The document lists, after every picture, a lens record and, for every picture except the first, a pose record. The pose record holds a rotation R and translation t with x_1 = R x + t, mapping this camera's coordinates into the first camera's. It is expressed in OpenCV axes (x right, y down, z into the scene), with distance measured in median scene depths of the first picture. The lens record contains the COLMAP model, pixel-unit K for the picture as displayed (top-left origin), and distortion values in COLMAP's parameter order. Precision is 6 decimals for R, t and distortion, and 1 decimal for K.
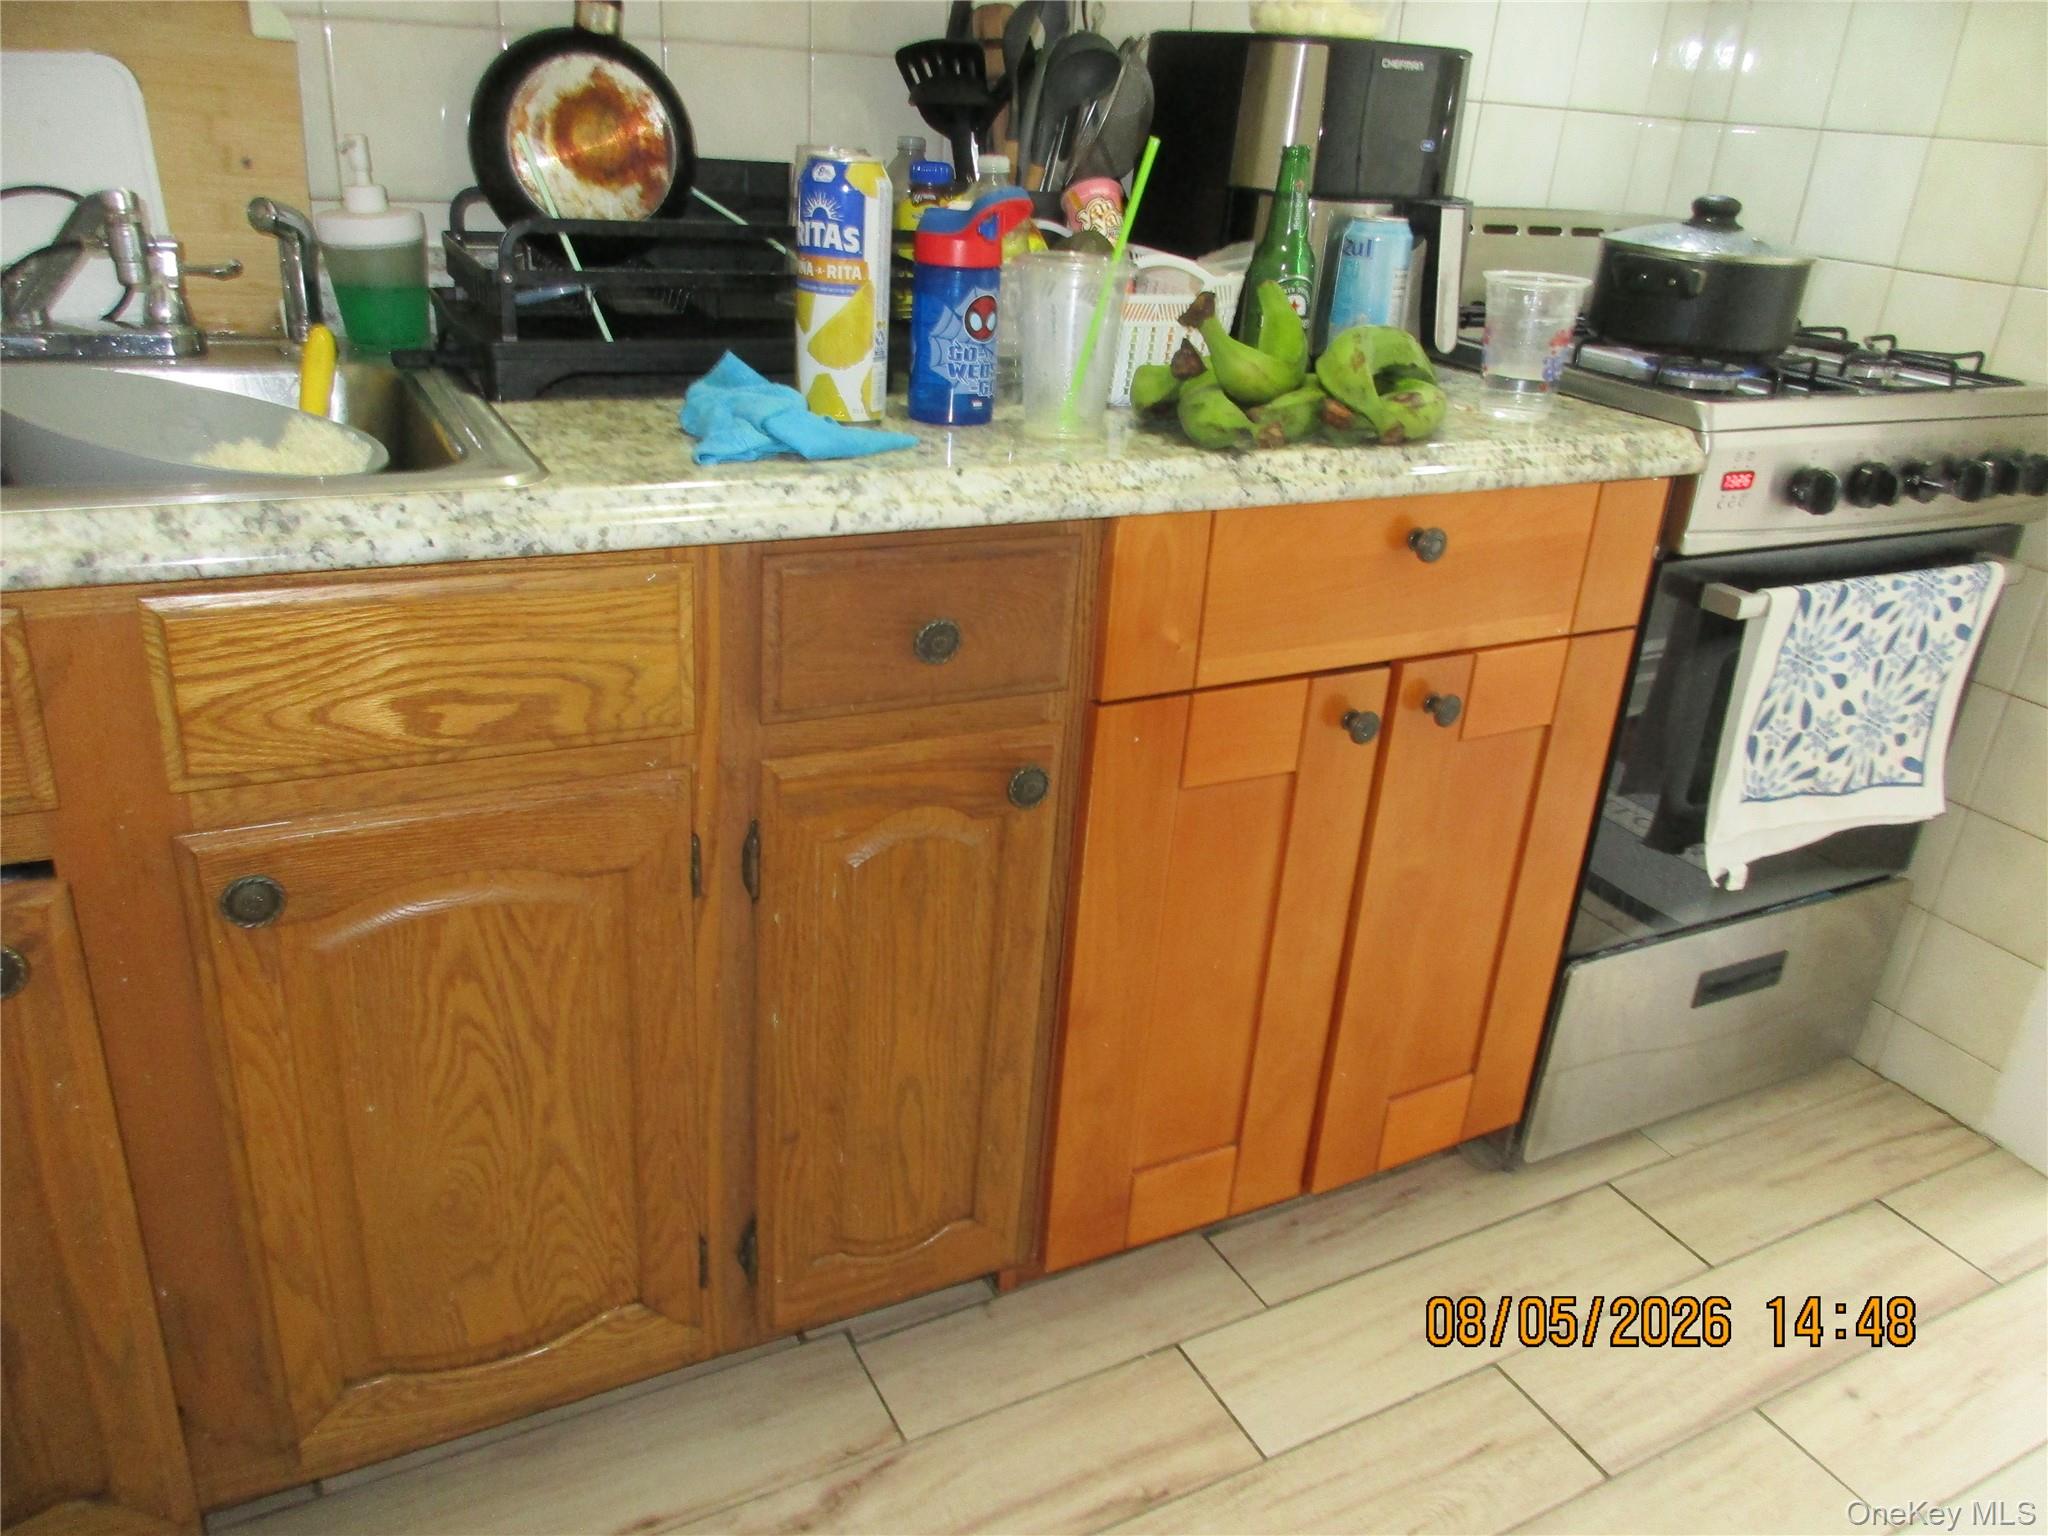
lens RADIAL K [[1524.9, 0, 1039.4], [0, 1524.9, 799.0], [0, 0, 1]] dist [0.000763, -0.006995]
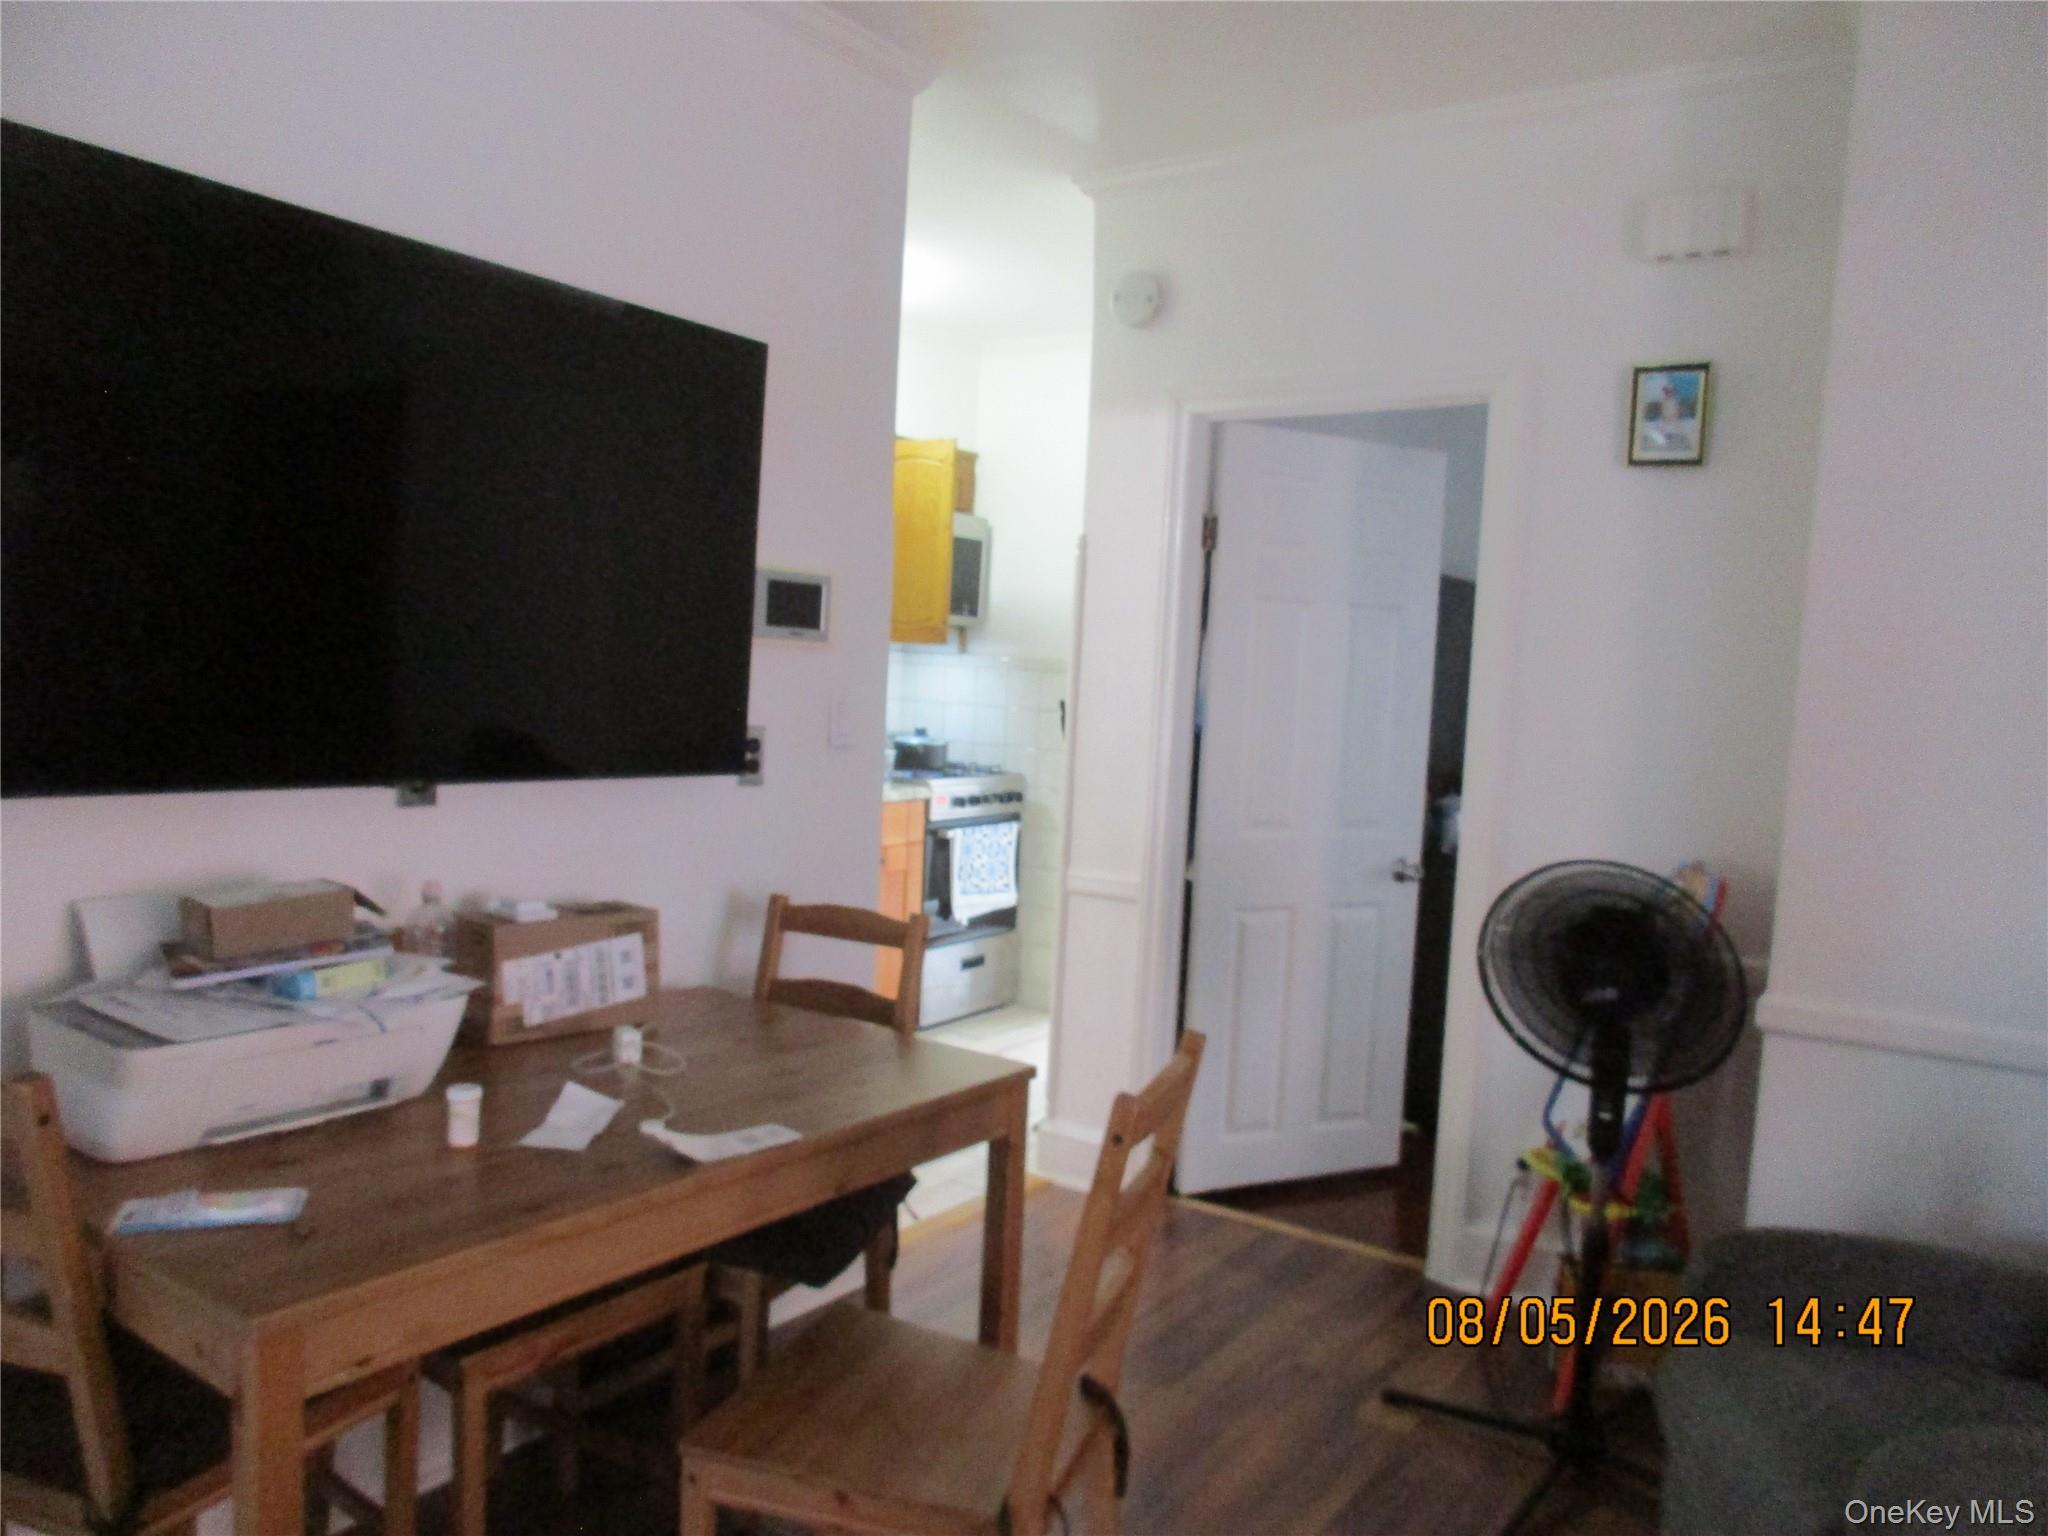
lens RADIAL K [[1524.9, 0, 1024.6], [0, 1524.9, 767.7], [0, 0, 1]] dist [0.000763, -0.006995]
pose [[0.884319, -0.058245, 0.463235, -1.016529], [0.205887, 0.939154, -0.274956, 0.735930], [-0.419035, 0.338523, 0.842504, -2.113972]]
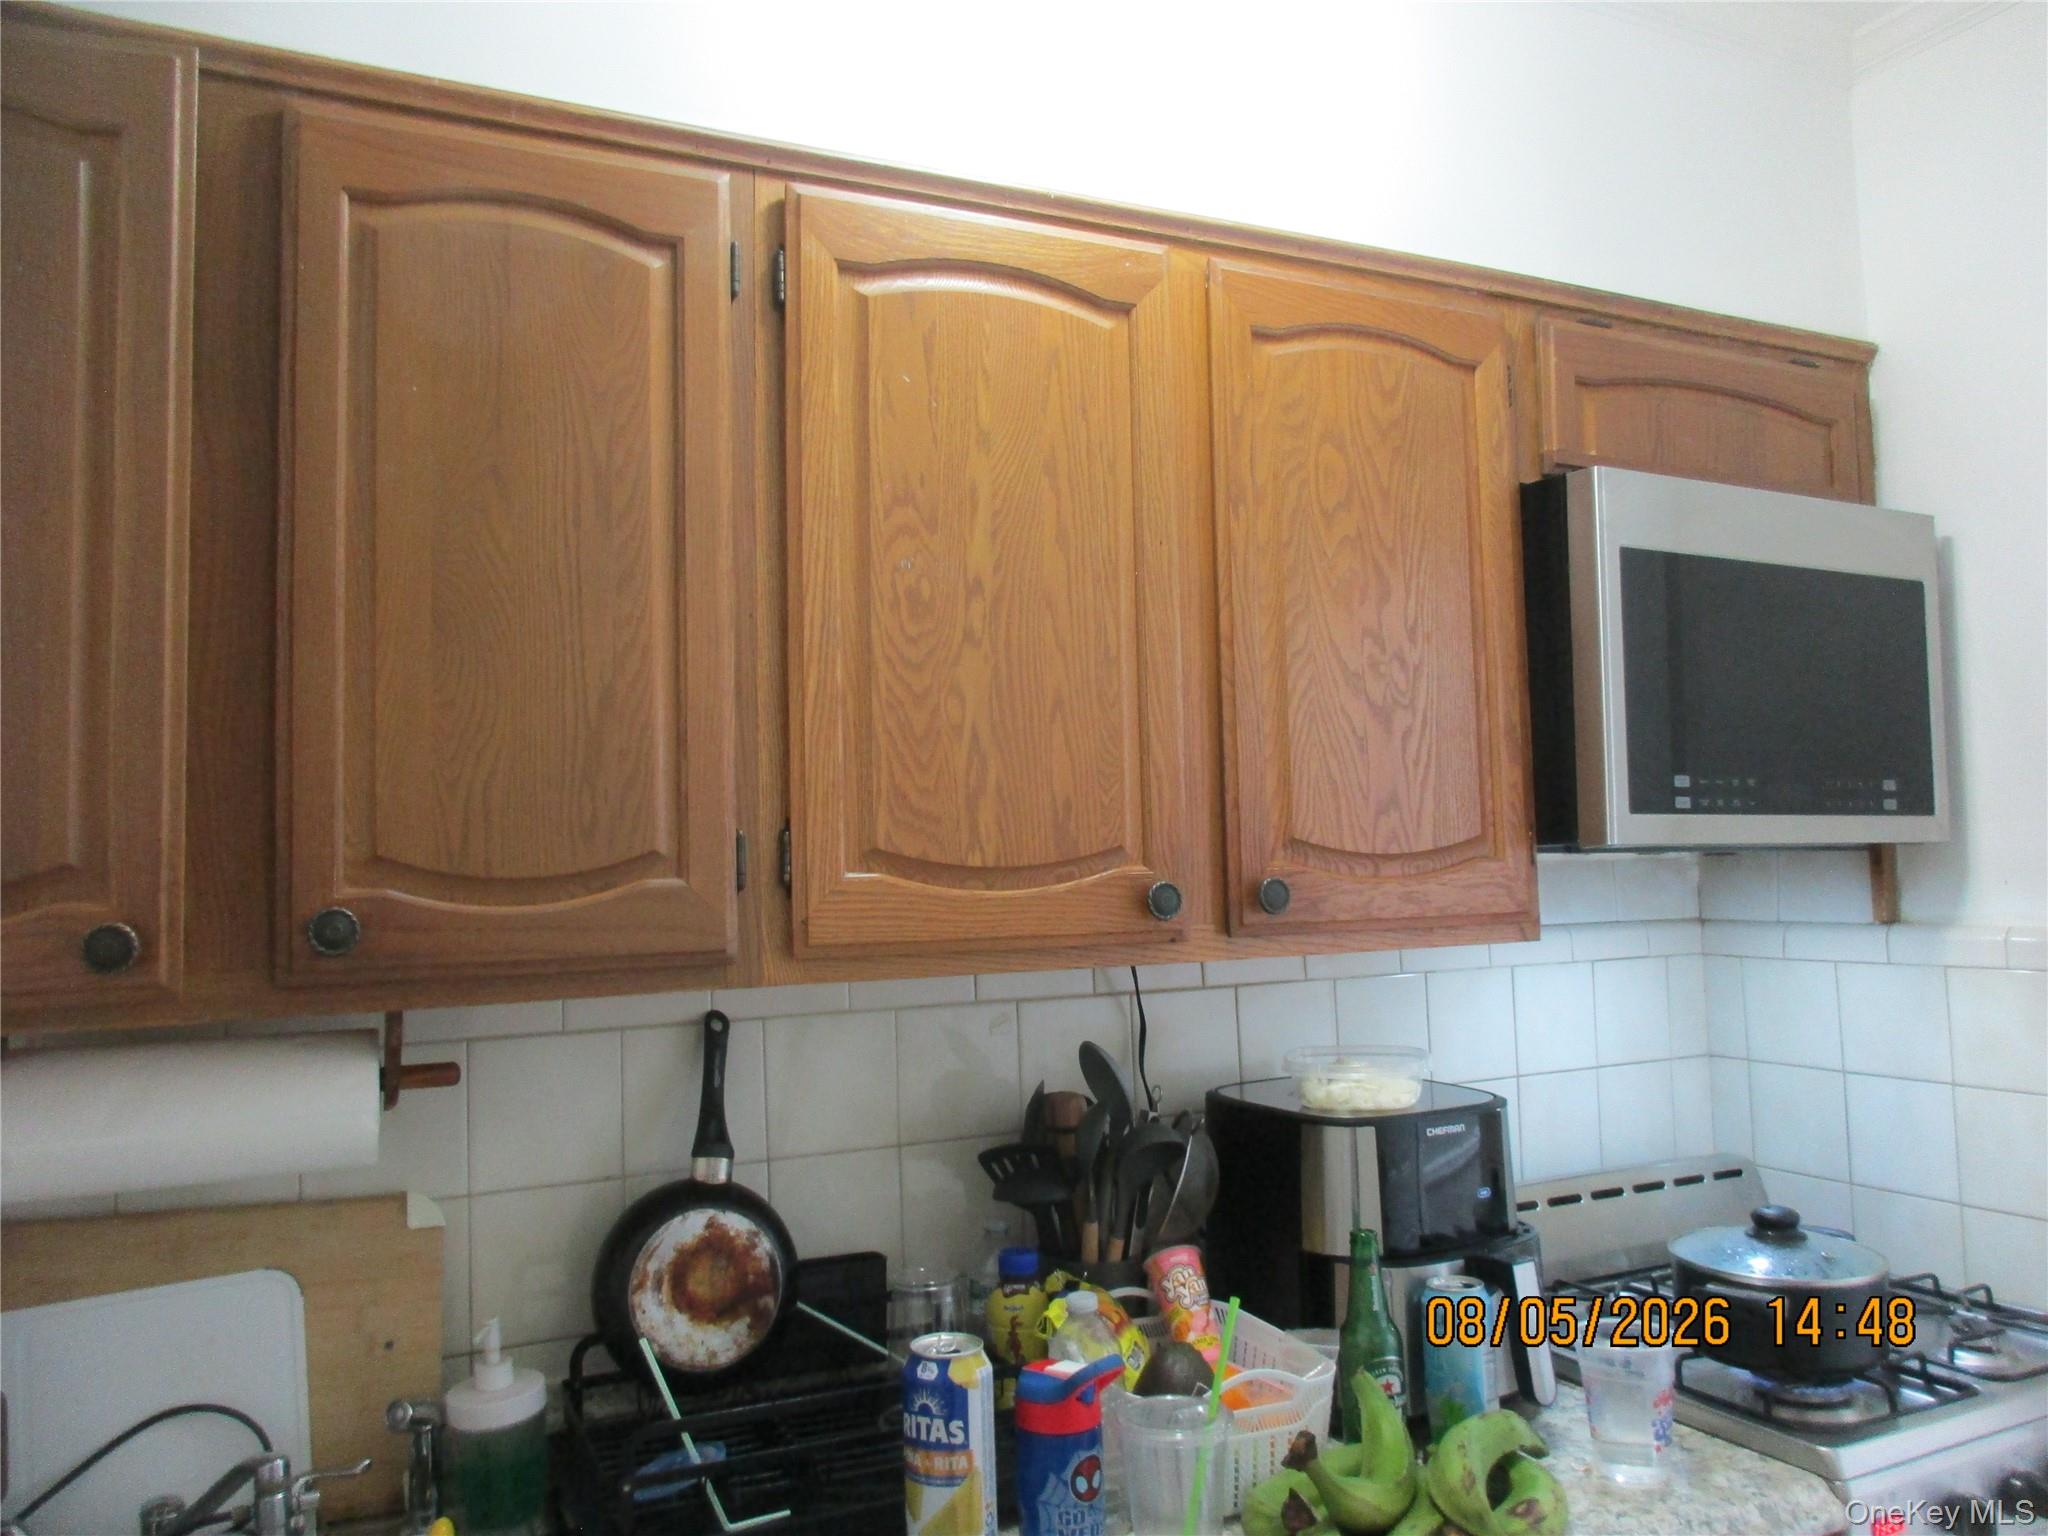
lens RADIAL K [[1524.9, 0, 1027.4], [0, 1524.9, 768.6], [0, 0, 1]] dist [0.000763, -0.006995]
pose [[0.993798, -0.107202, -0.029539, 0.002880], [0.081150, 0.880810, -0.466464, -0.230382], [0.076024, 0.461174, 0.884047, -0.100160]]
